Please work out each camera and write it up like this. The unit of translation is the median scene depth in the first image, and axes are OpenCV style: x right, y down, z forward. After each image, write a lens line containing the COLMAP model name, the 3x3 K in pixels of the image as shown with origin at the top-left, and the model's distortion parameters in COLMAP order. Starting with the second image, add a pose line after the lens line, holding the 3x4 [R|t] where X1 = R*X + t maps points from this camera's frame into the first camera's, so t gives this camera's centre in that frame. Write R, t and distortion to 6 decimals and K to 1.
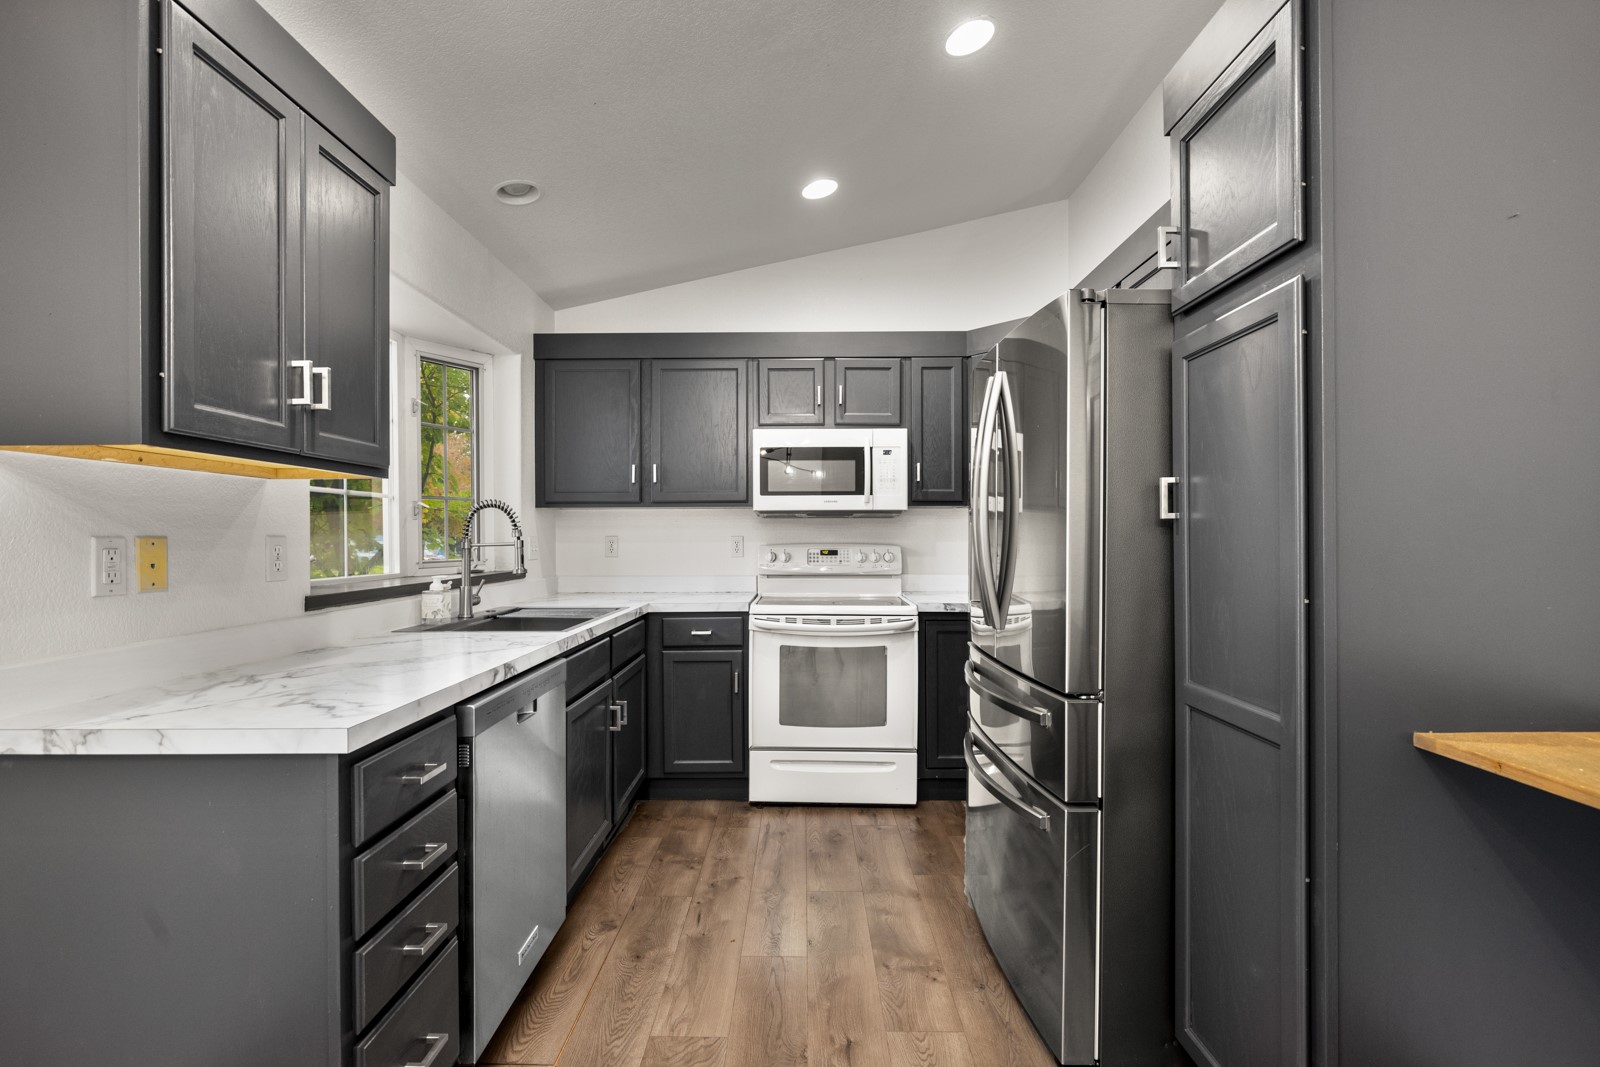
lens RADIAL K [[732.4, 0, 799.0], [0, 732.4, 520.3], [0, 0, 1]] dist [0.001127, 0.000161]
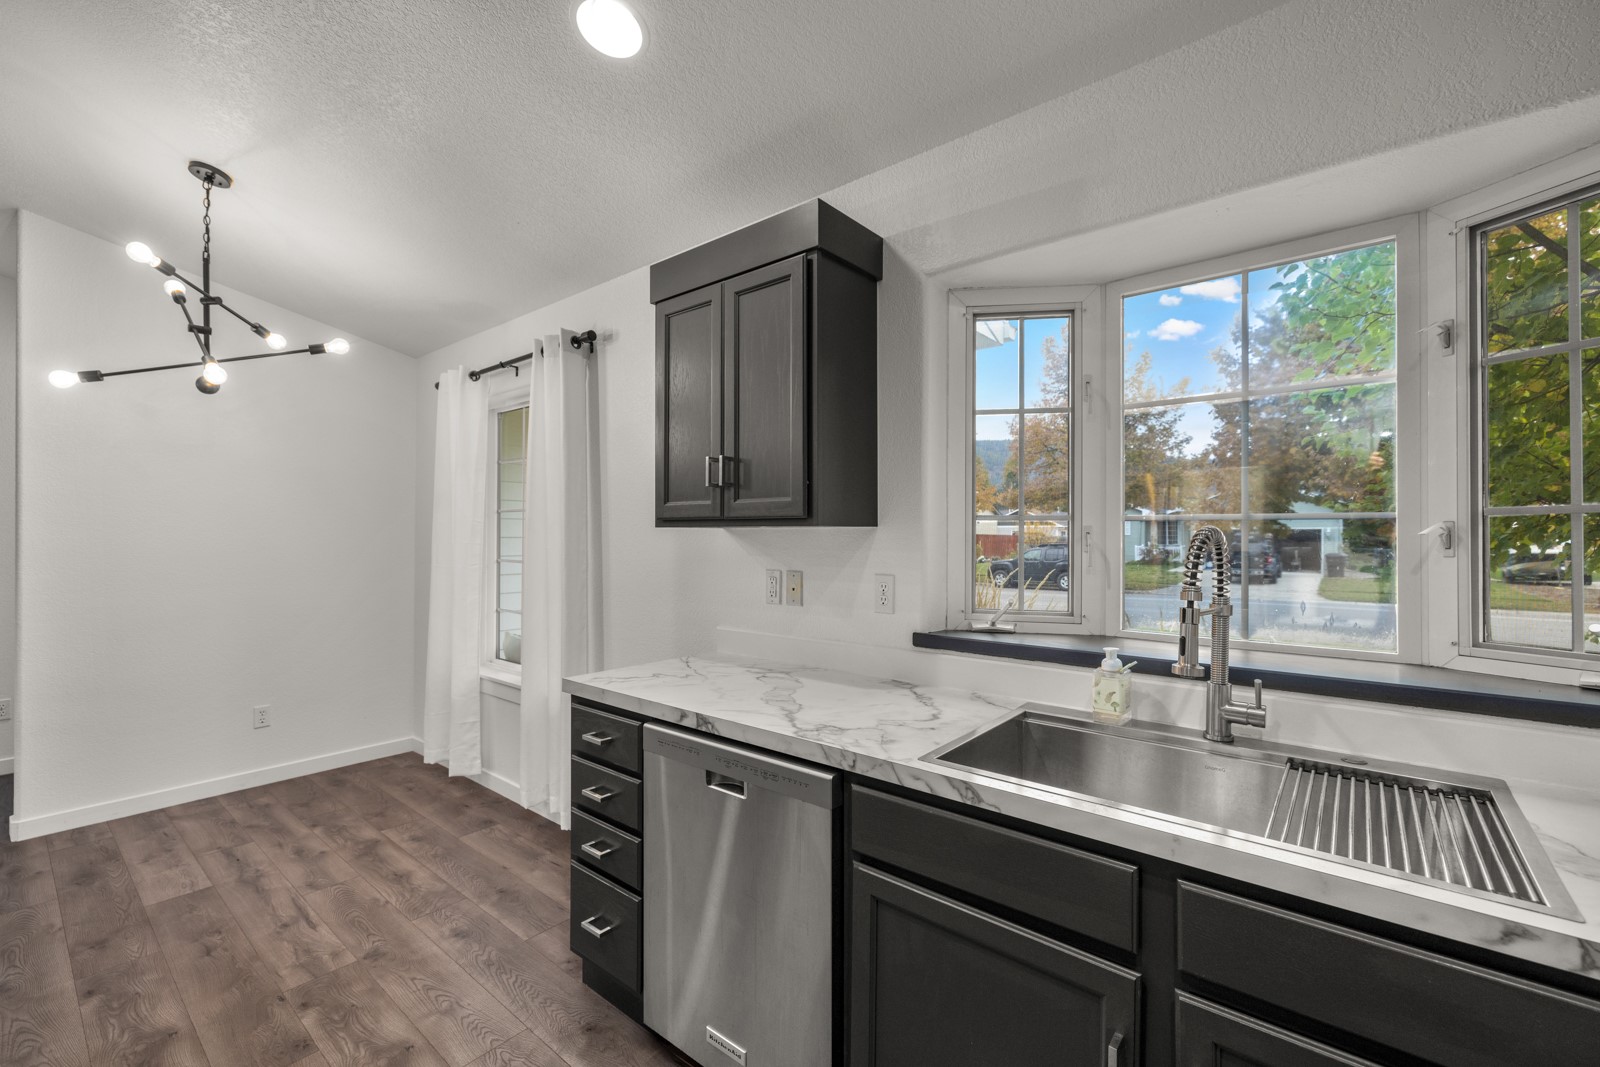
lens RADIAL K [[669.8, 0, 795.2], [0, 669.8, 538.1], [0, 0, 1]] dist [-0.000028, -0.000128]
pose [[-0.636257, 0.000878, -0.771477, 0.109886], [0.021632, 0.999626, -0.016703, -0.014637], [0.771174, -0.027316, -0.636038, 0.826609]]
